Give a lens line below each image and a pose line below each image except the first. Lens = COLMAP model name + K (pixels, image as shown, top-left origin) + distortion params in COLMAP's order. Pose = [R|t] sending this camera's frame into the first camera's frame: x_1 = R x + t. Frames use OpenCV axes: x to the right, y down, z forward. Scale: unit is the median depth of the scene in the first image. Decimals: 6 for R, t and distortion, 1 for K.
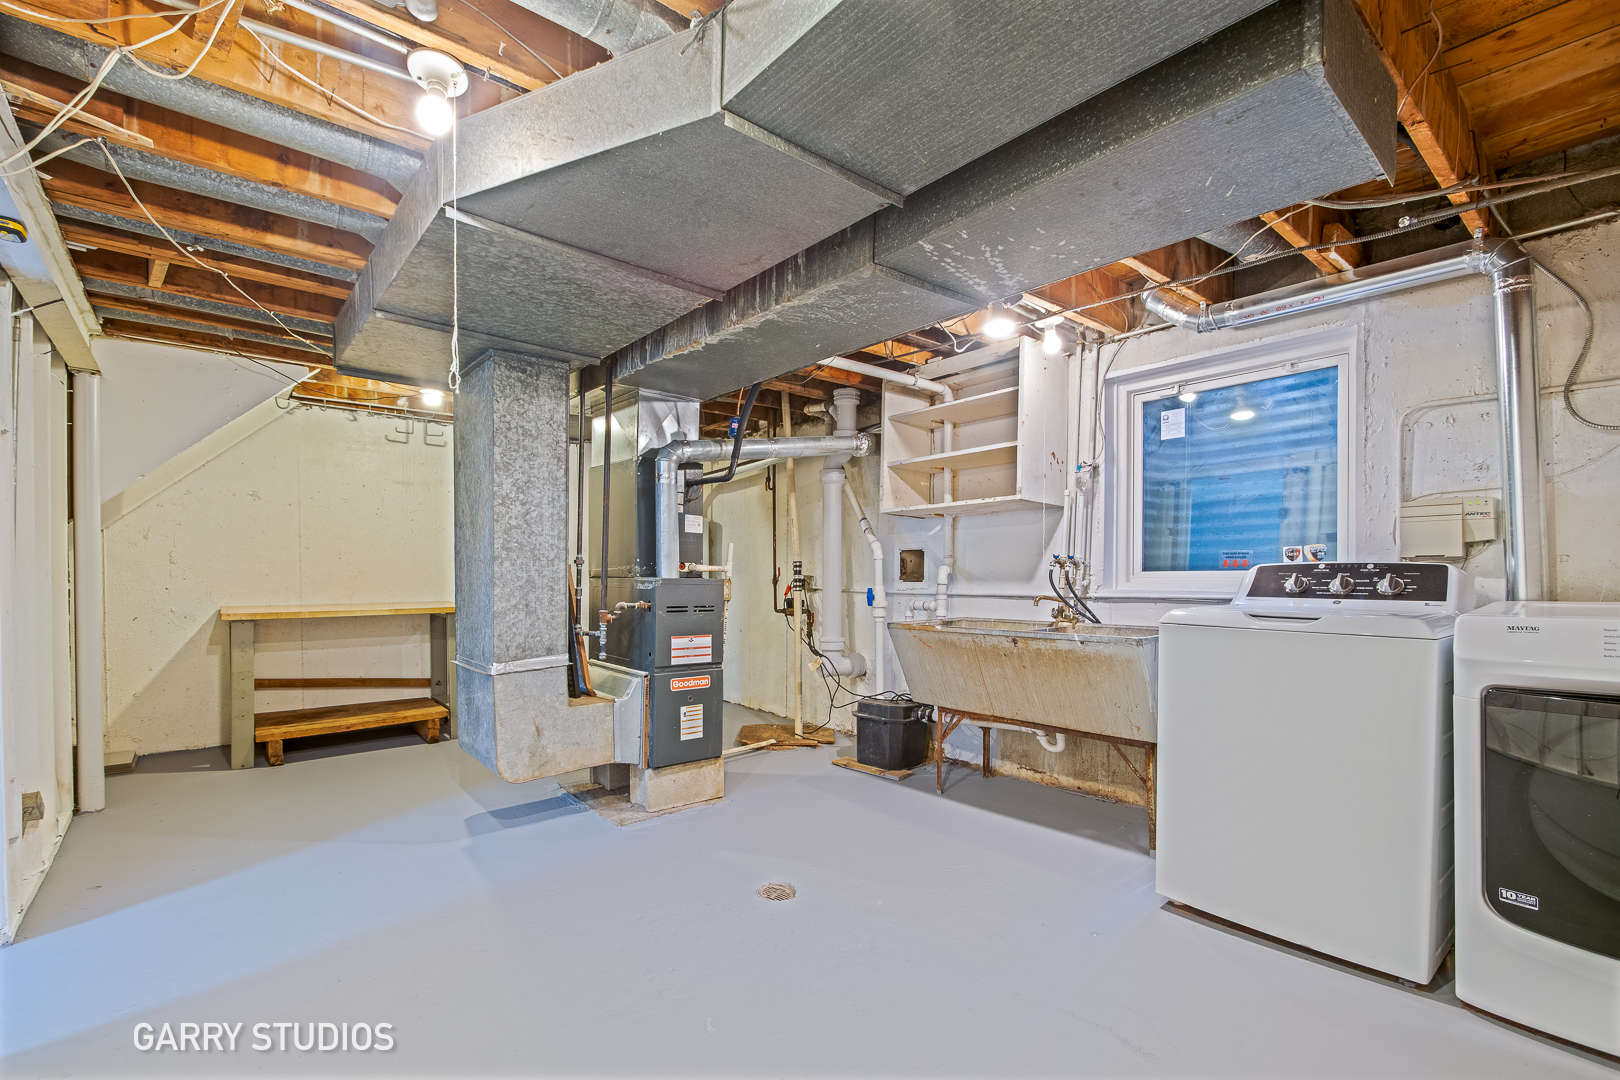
lens RADIAL K [[714.2, 0, 772.0], [0, 714.2, 575.7], [0, 0, 1]] dist [-0.002100, -0.000693]
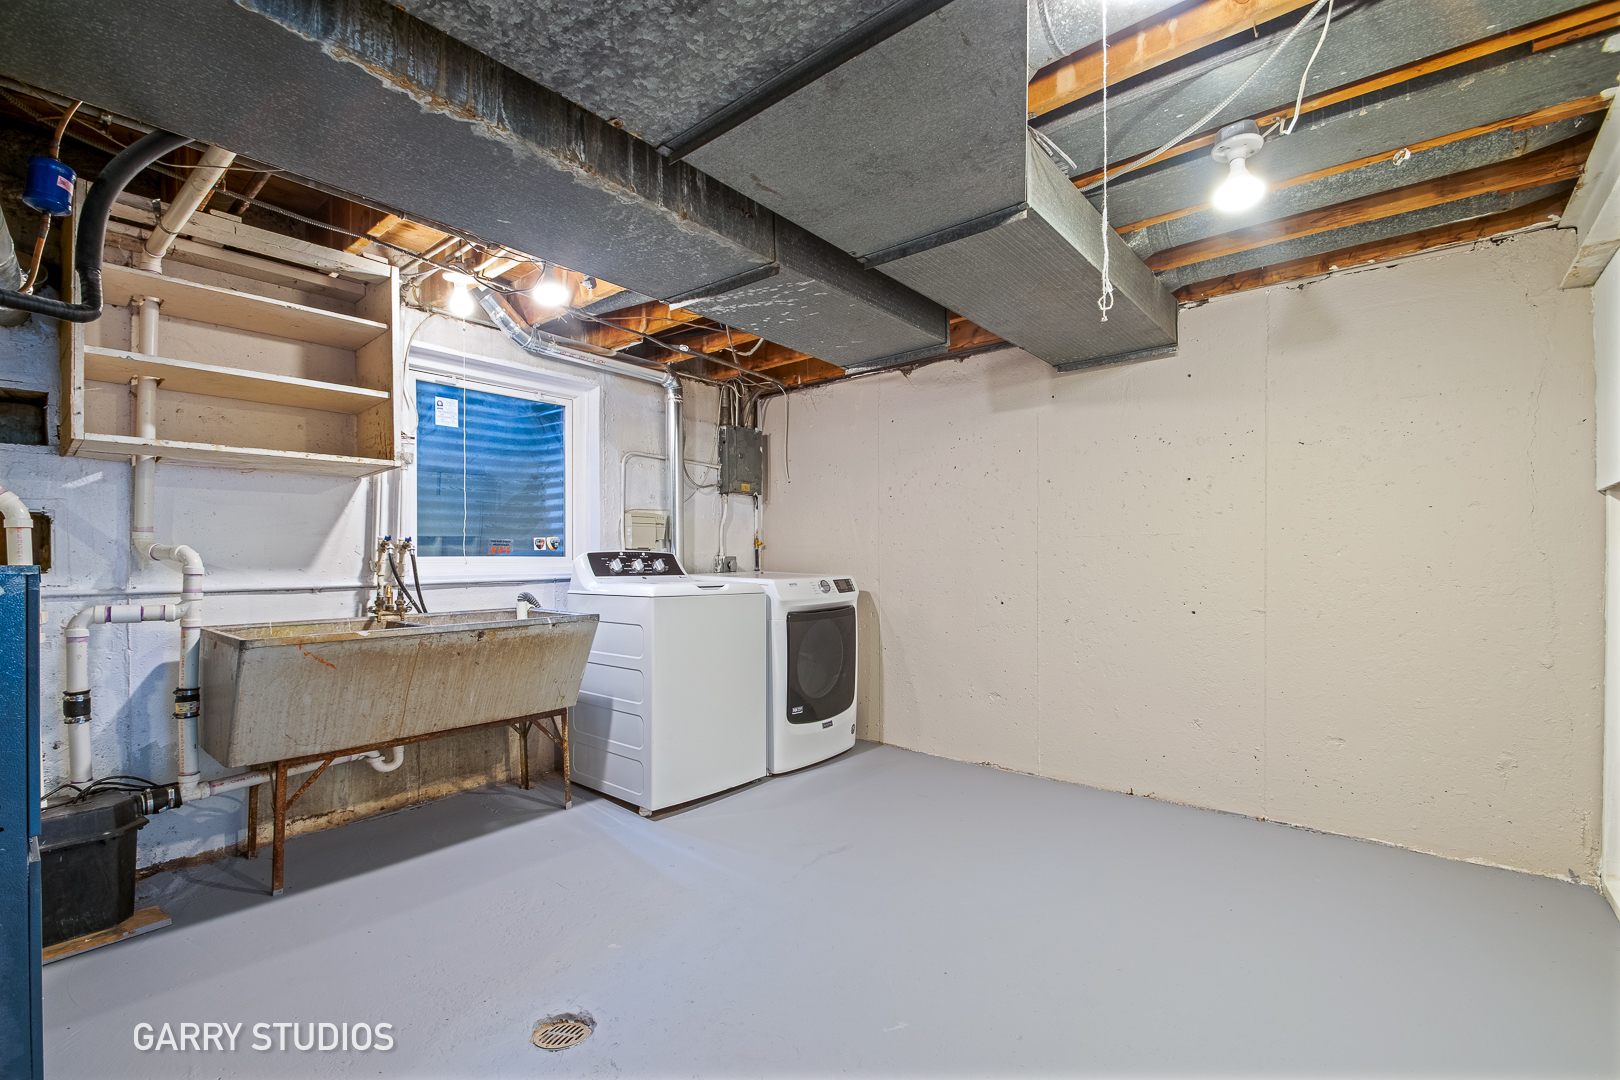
lens RADIAL K [[714.2, 0, 806.9], [0, 714.2, 551.3], [0, 0, 1]] dist [-0.002100, -0.000693]
pose [[-0.193994, 0.014907, 0.980889, -0.594041], [0.004672, 0.999887, -0.014272, 0.003515], [-0.980992, 0.001814, -0.194042, 0.768880]]
